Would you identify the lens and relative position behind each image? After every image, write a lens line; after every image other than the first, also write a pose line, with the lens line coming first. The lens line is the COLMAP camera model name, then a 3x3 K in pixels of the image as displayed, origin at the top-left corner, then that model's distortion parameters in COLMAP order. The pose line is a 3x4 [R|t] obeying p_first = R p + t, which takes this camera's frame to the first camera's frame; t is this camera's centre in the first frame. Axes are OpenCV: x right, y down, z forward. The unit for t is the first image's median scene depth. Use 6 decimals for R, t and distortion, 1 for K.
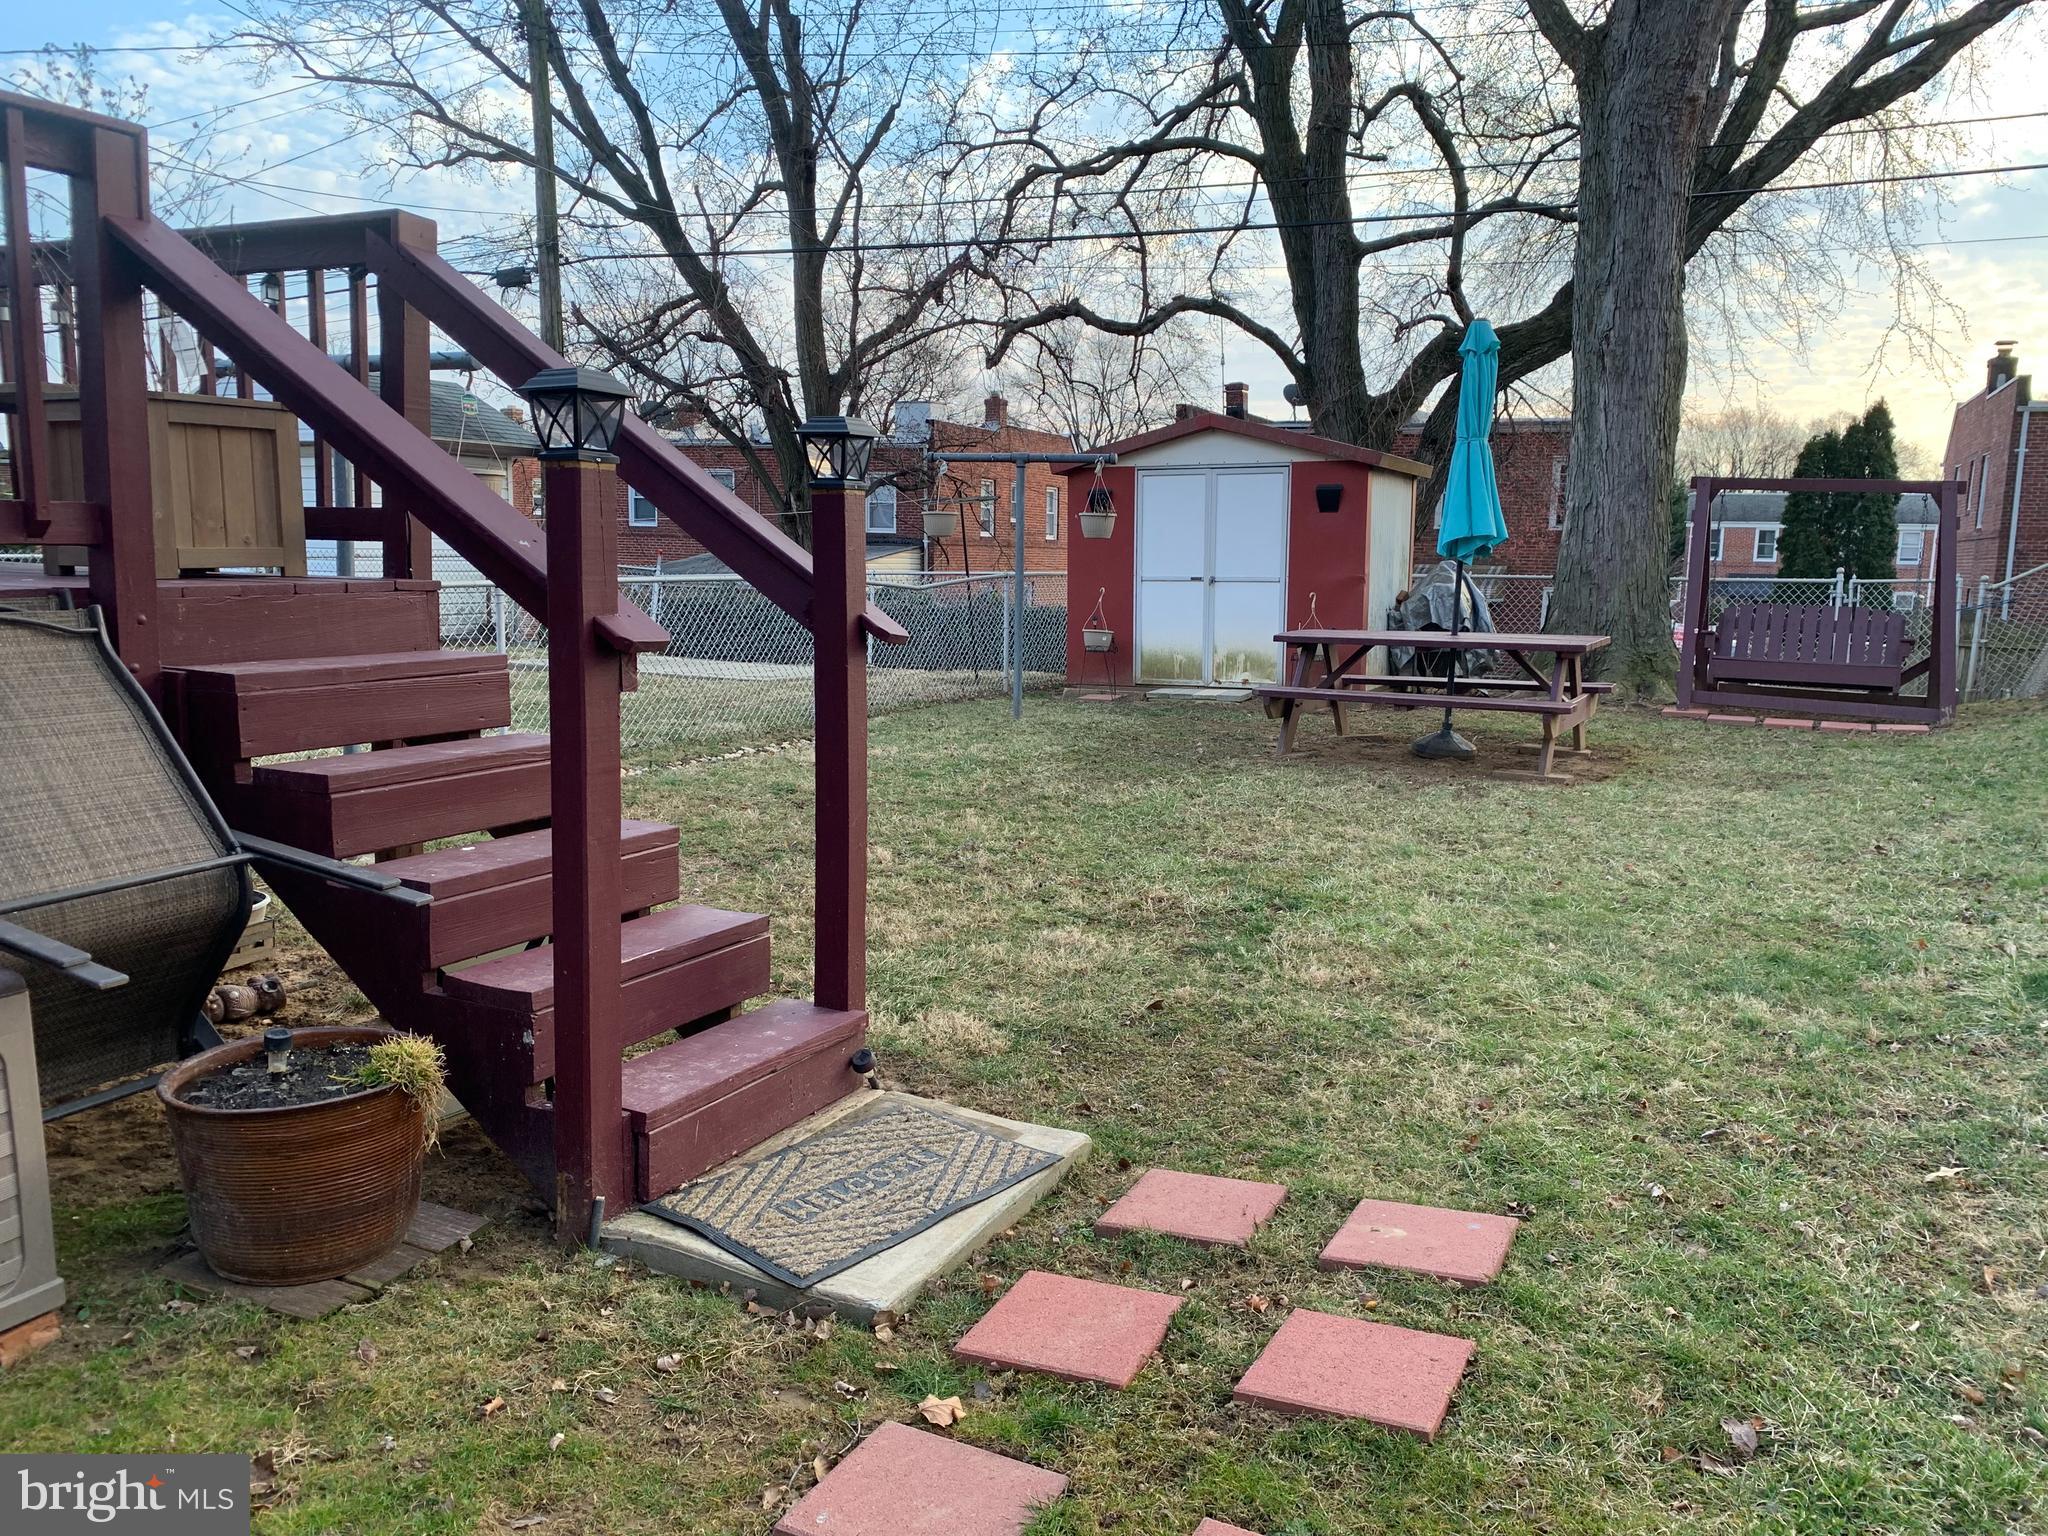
lens RADIAL K [[1497.8, 0, 1024.0], [0, 1497.8, 768.0], [0, 0, 1]] dist [0.033760, -0.037778]
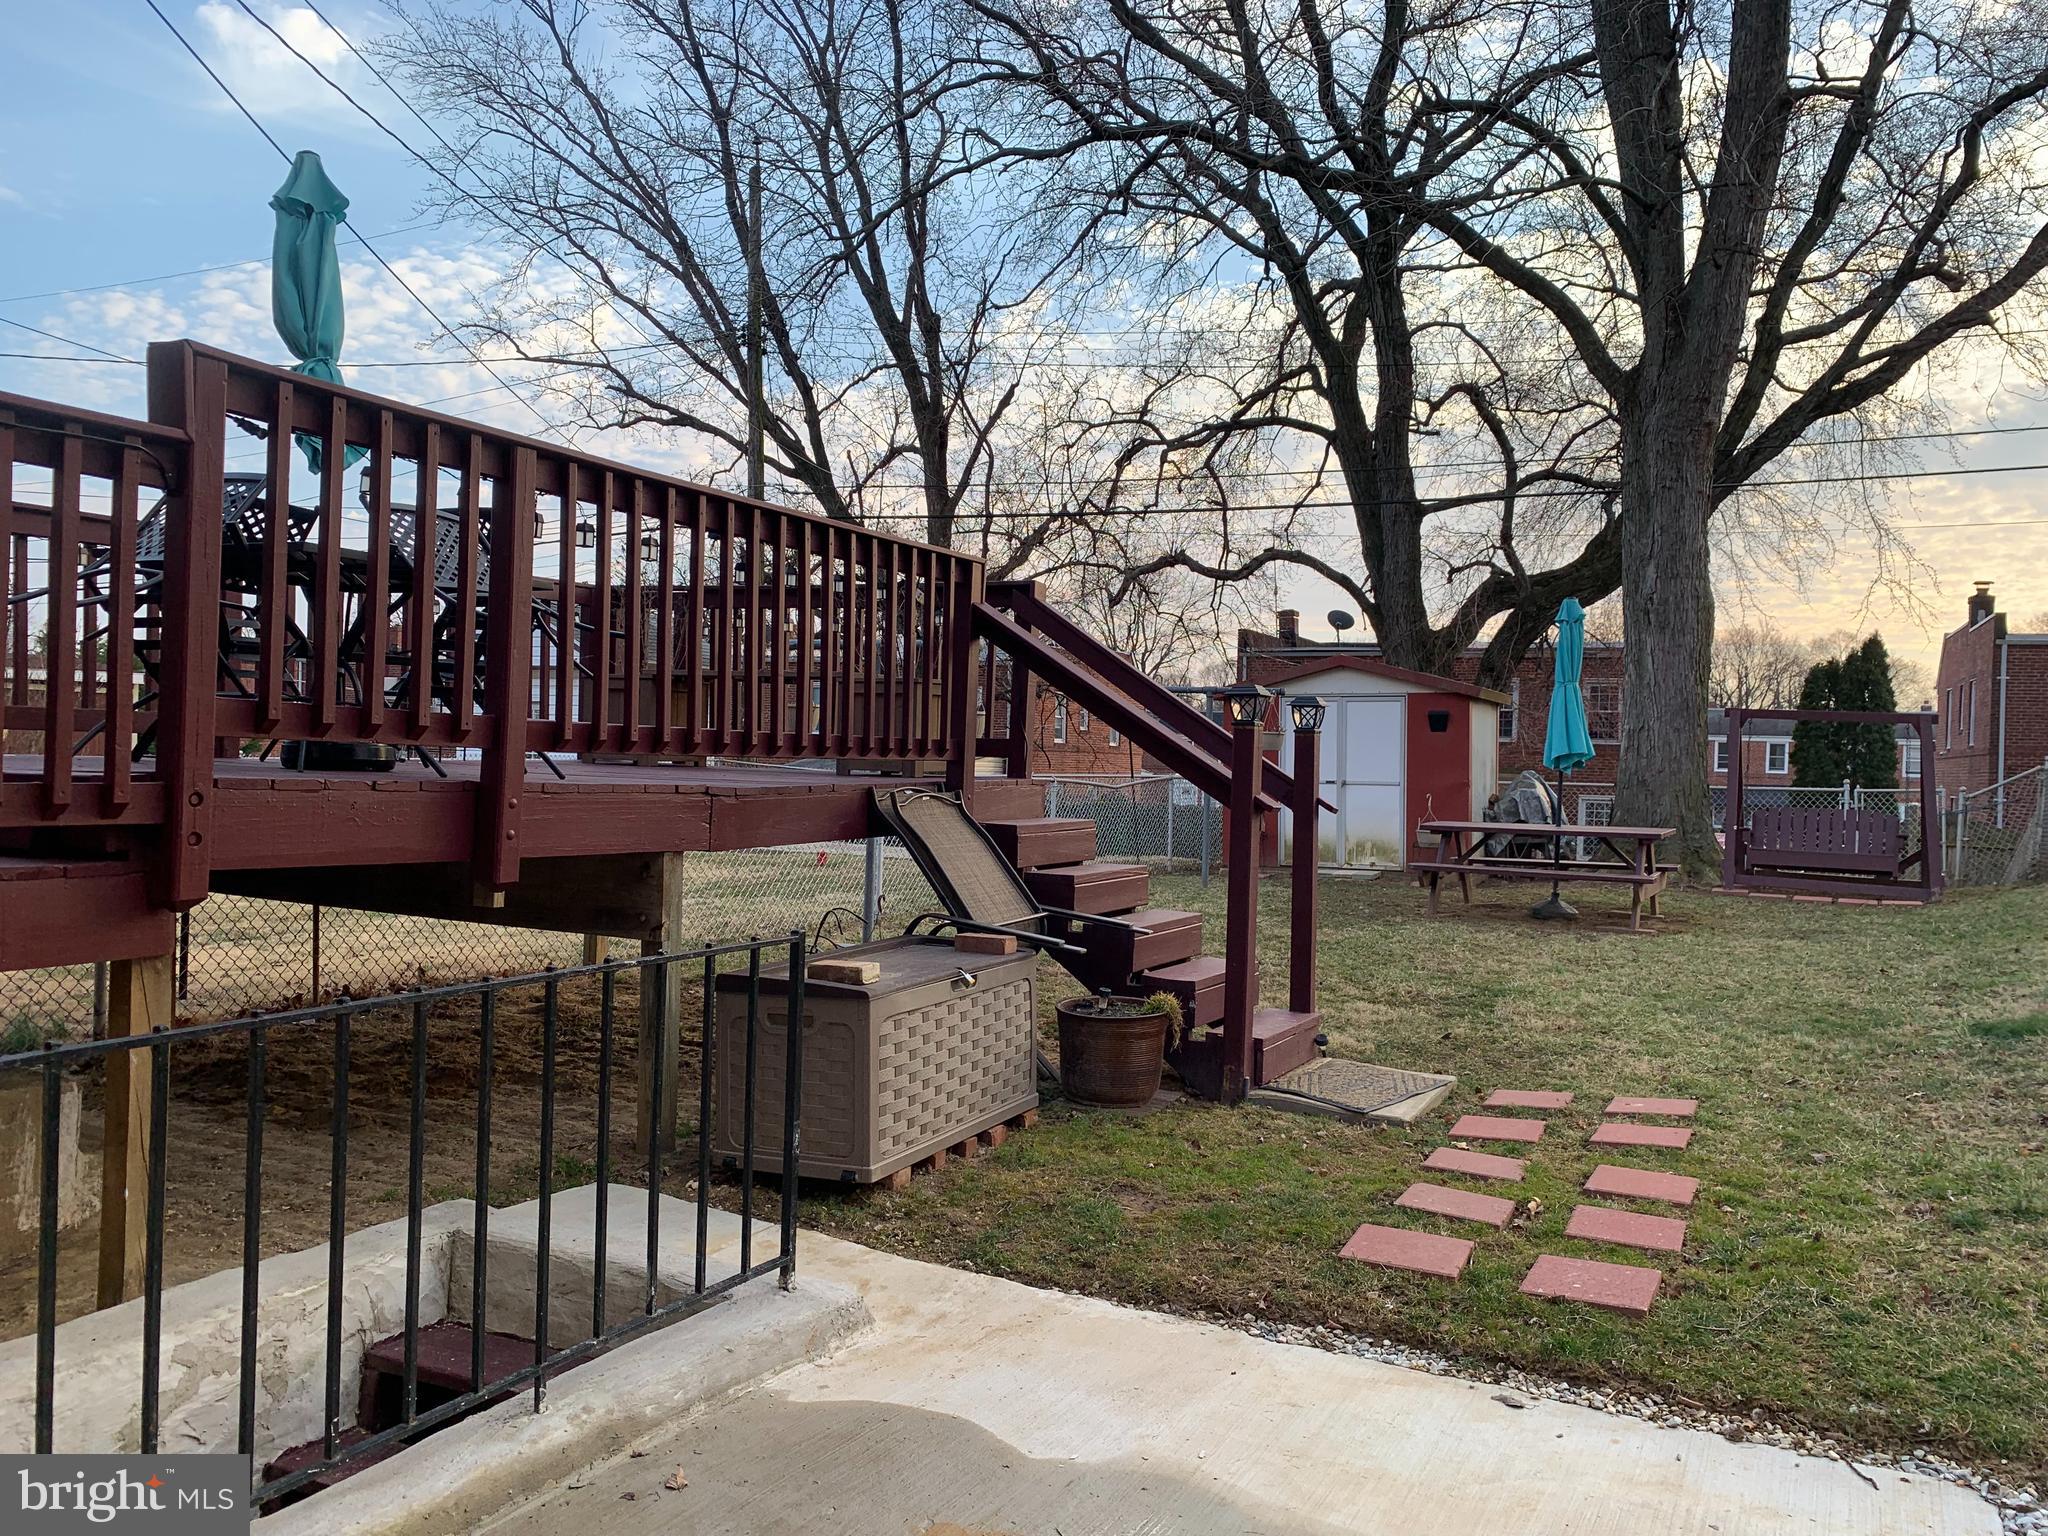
lens RADIAL K [[1497.8, 0, 1024.0], [0, 1497.8, 768.0], [0, 0, 1]] dist [0.033760, -0.037778]
pose [[0.999929, 0.007889, -0.008979, -0.109569], [-0.009030, 0.990794, -0.135079, 0.027843], [0.007830, 0.135151, 0.990794, -0.208035]]
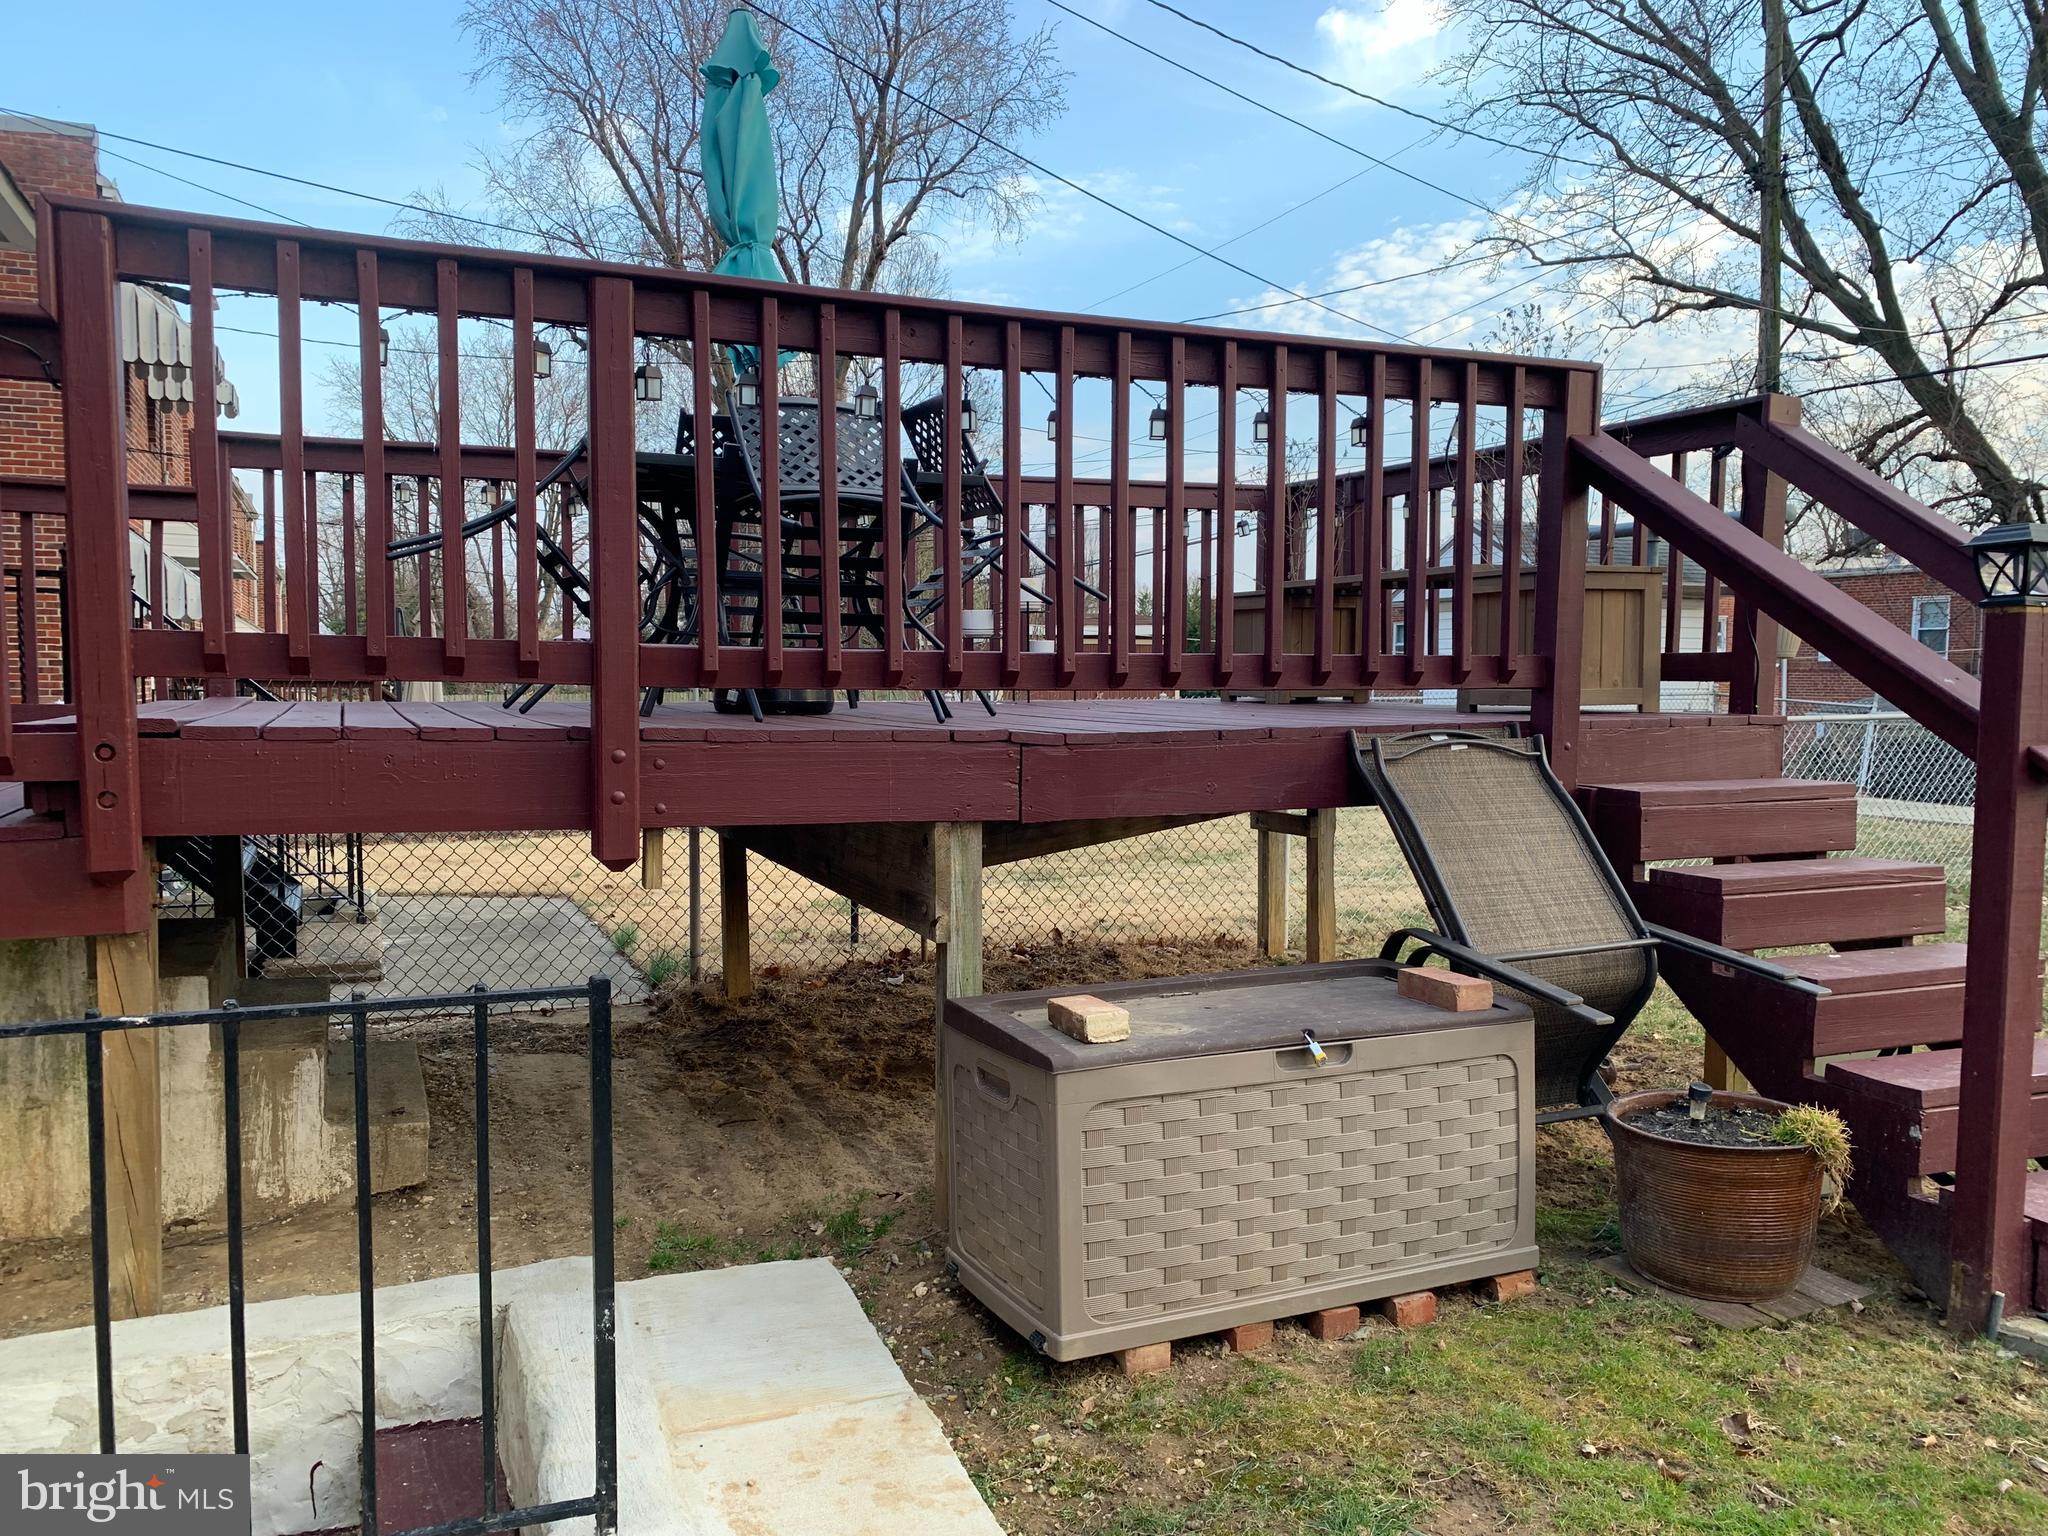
lens RADIAL K [[1515.4, 0, 1067.4], [0, 1515.4, 778.9], [0, 0, 1]] dist [0.008808, 0.001548]
pose [[0.764538, 0.025492, -0.644074, -0.019128], [-0.079891, 0.995261, -0.055441, 0.006972], [0.639608, 0.093842, 0.762951, -0.049929]]
